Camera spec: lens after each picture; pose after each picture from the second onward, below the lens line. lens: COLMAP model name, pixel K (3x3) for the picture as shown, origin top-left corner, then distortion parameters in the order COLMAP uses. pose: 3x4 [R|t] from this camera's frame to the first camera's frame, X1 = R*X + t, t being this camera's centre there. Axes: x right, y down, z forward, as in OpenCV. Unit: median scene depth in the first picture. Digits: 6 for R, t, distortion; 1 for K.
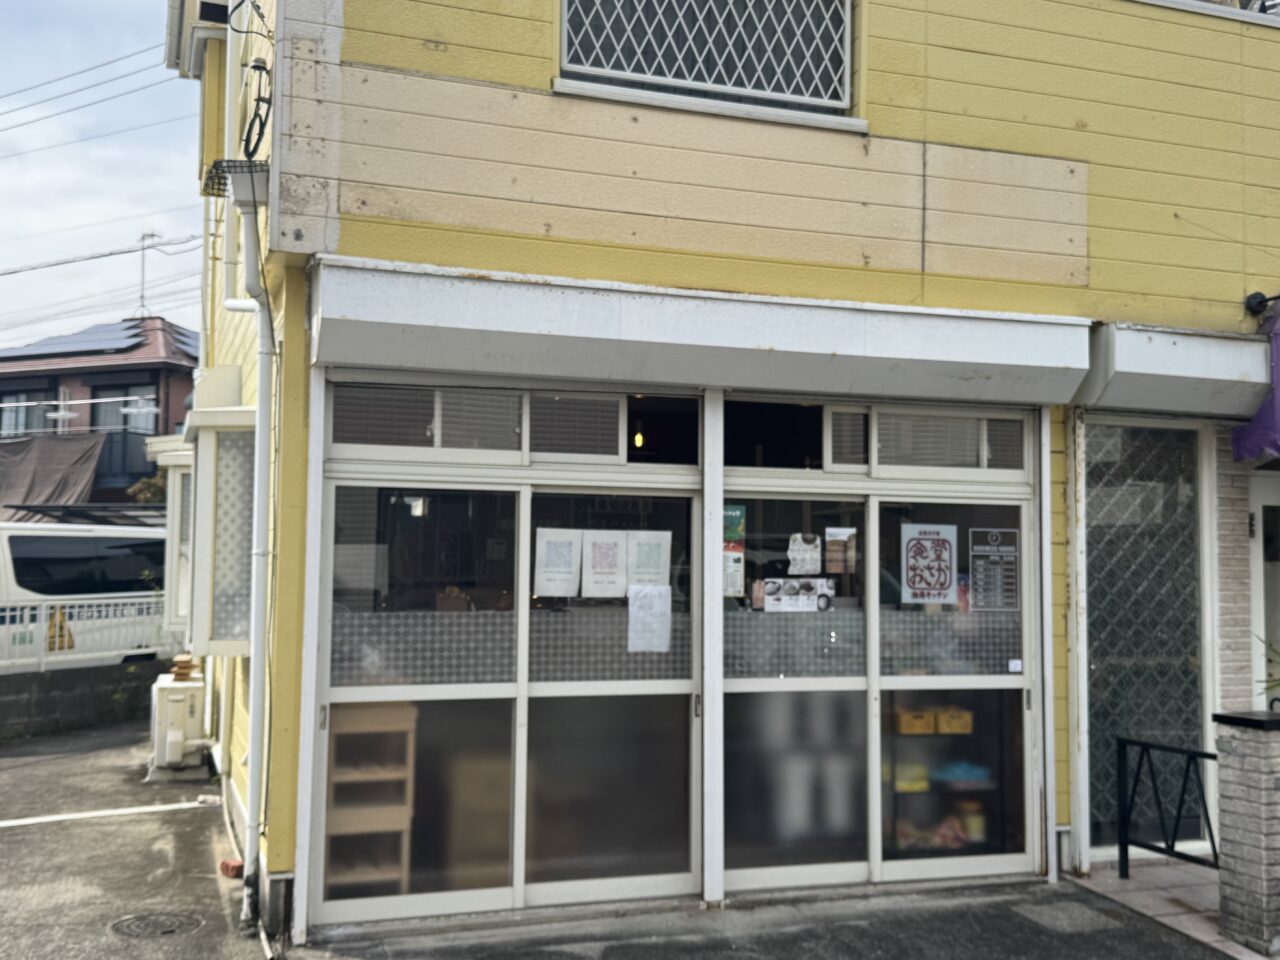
lens RADIAL K [[1373.1, 0, 639.8], [0, 1373.1, 504.2], [0, 0, 1]] dist [0.085155, -0.005268]
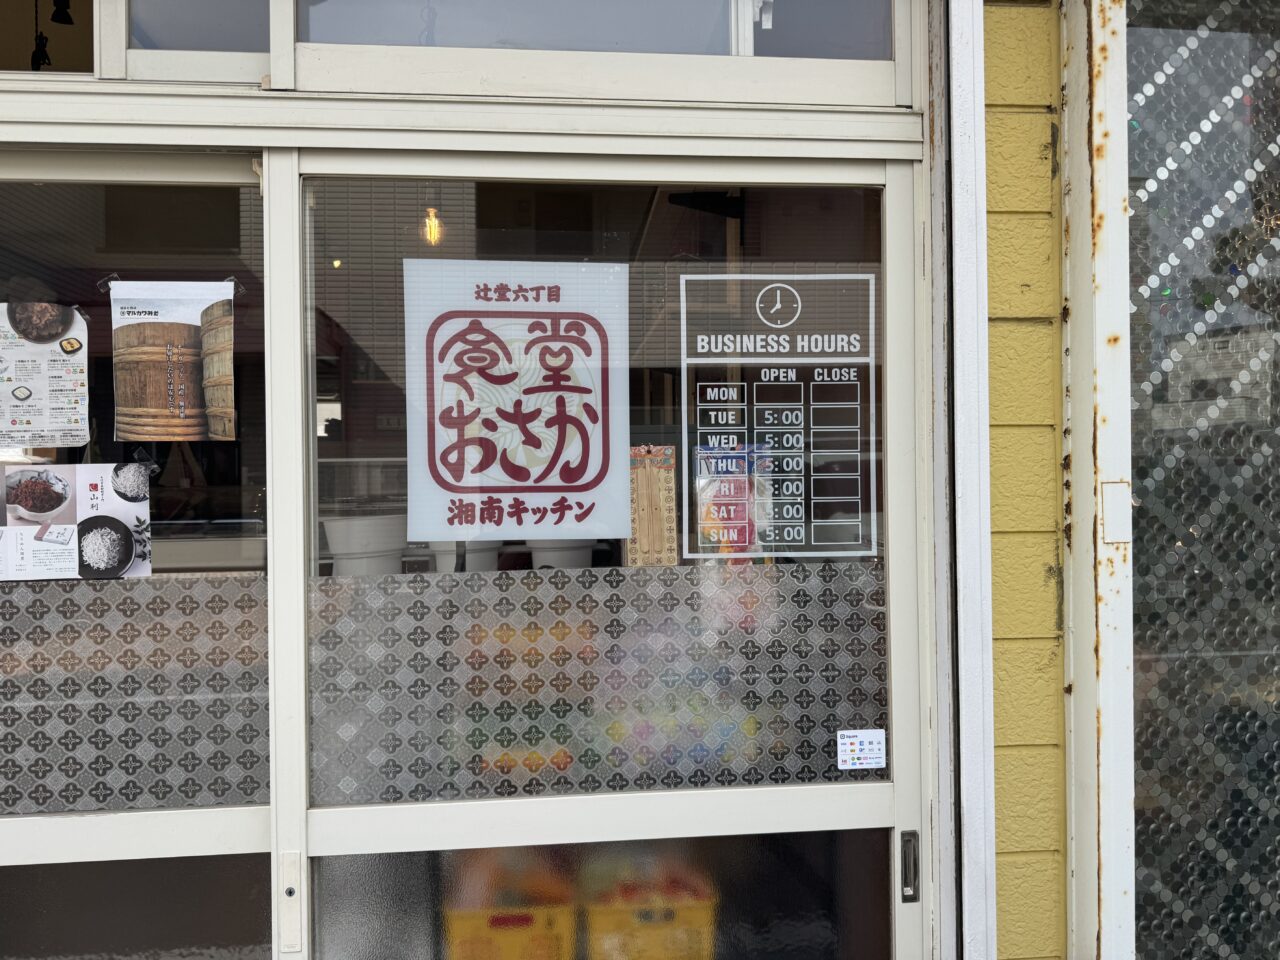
lens RADIAL K [[890.0, 0, 640.0], [0, 890.0, 480.0], [0, 0, 1]] dist [0.007308, -0.000736]
pose [[0.970855, -0.021440, -0.238705, 0.278206], [0.035900, 0.997763, 0.056394, 0.050192], [0.236962, -0.063320, 0.969453, 0.831470]]
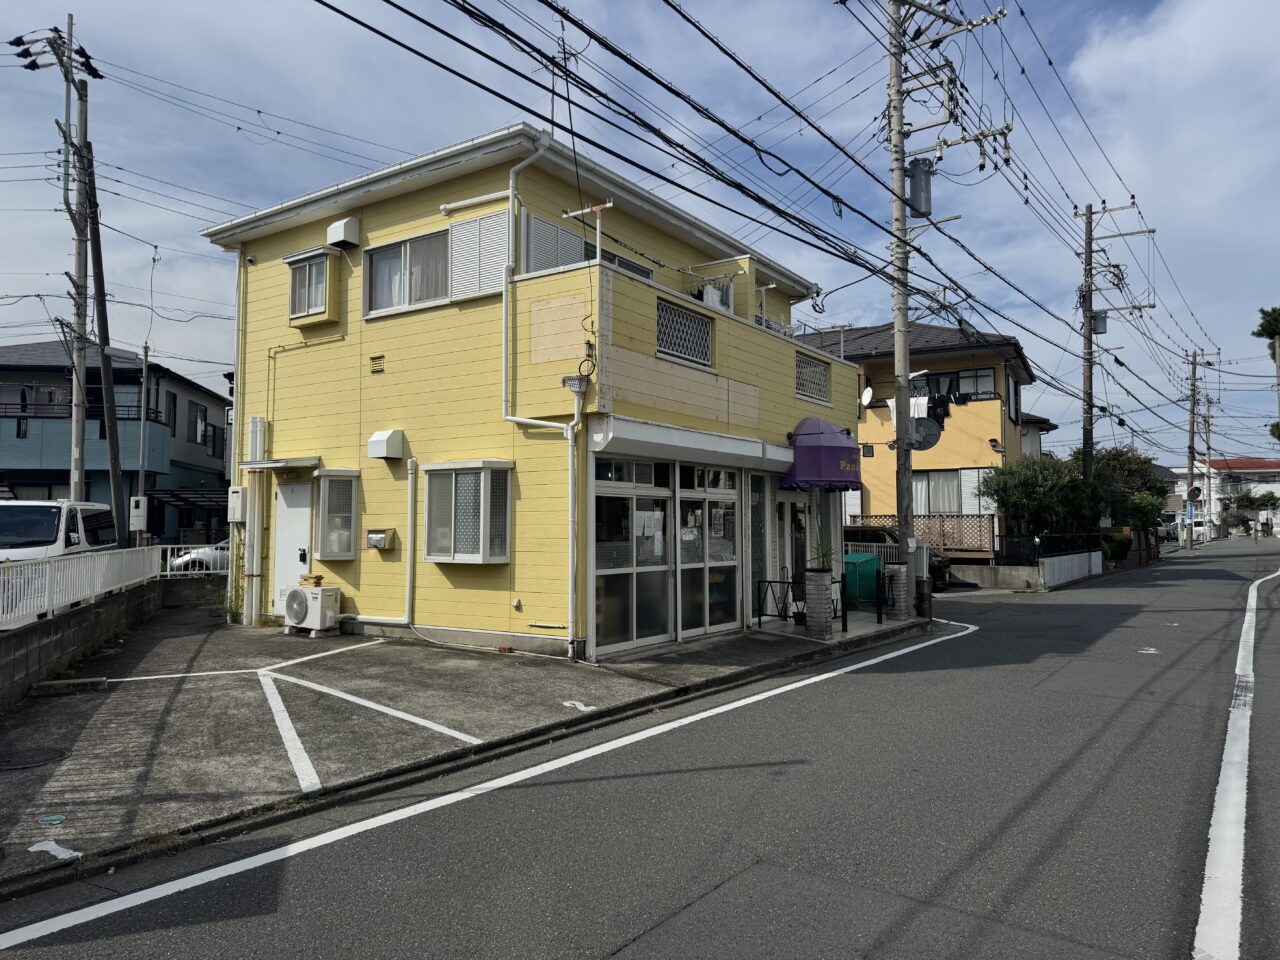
lens RADIAL K [[890.0, 0, 640.0], [0, 890.0, 480.0], [0, 0, 1]] dist [0.007308, -0.000736]
pose [[0.811450, 0.021761, 0.584017, -1.002284], [-0.022820, 0.999724, -0.005544, -0.031062], [-0.583976, -0.008829, 0.811723, -0.402529]]
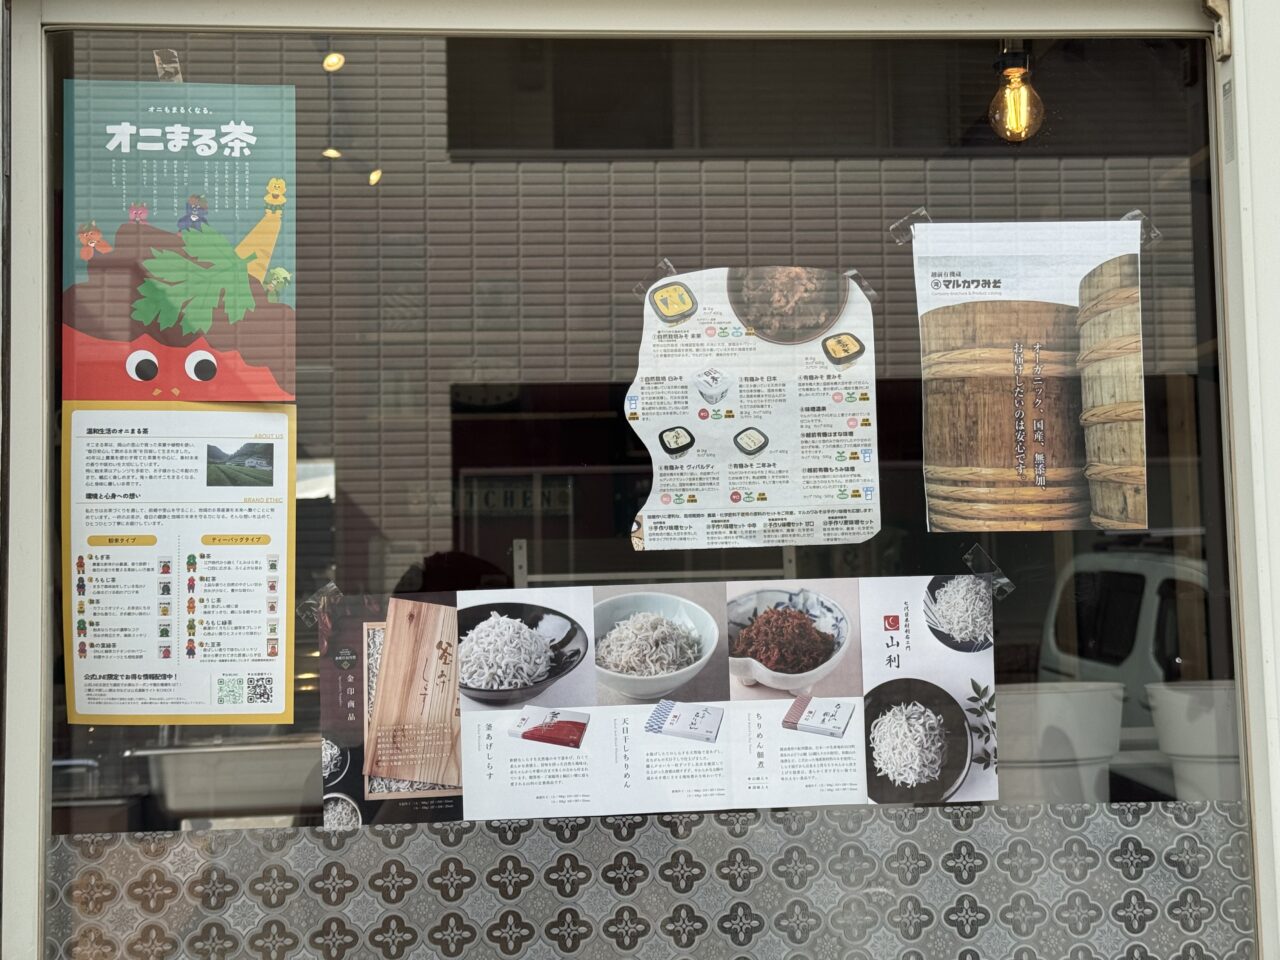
lens RADIAL K [[1915.3, 0, 640.0], [0, 1915.3, 480.0], [0, 0, 1]] dist [0.141311, 0.007687]
pose [[0.970390, -0.047377, -0.236852, 0.151521], [0.044379, 0.998853, -0.017975, 0.045619], [0.237432, 0.006932, 0.971379, 0.781841]]
